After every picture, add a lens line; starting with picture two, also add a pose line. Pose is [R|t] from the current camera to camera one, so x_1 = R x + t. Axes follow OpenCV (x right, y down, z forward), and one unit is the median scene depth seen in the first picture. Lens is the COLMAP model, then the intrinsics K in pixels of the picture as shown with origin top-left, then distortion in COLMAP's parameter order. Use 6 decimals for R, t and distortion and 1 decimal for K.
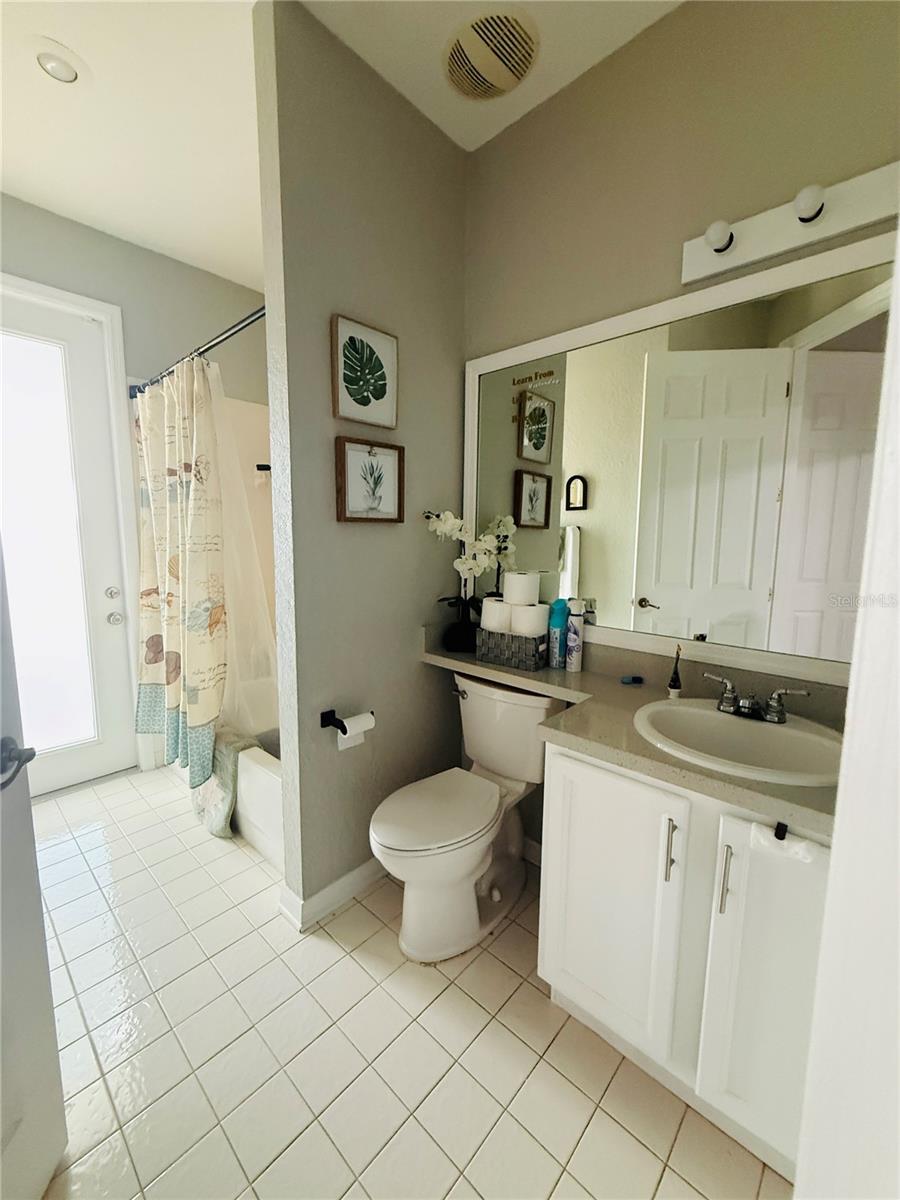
lens RADIAL K [[478.1, 0, 451.4], [0, 478.1, 596.9], [0, 0, 1]] dist [-0.000043, -0.000679]
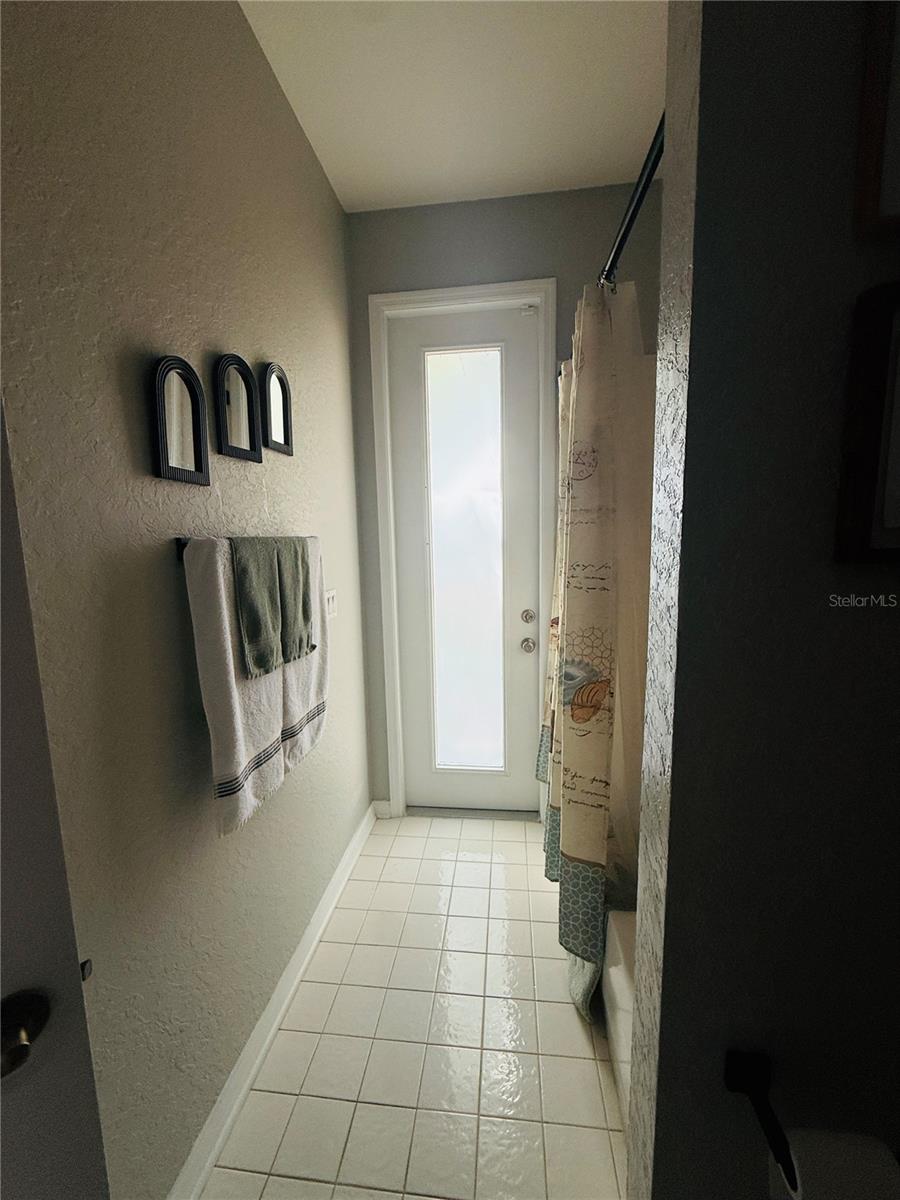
lens RADIAL K [[478.1, 0, 451.4], [0, 478.1, 596.9], [0, 0, 1]] dist [-0.000043, -0.000679]
pose [[0.581419, 0.085697, -0.809079, -0.080007], [-0.074508, 0.995867, 0.051939, -0.085223], [0.810186, 0.030084, 0.585401, 0.385377]]
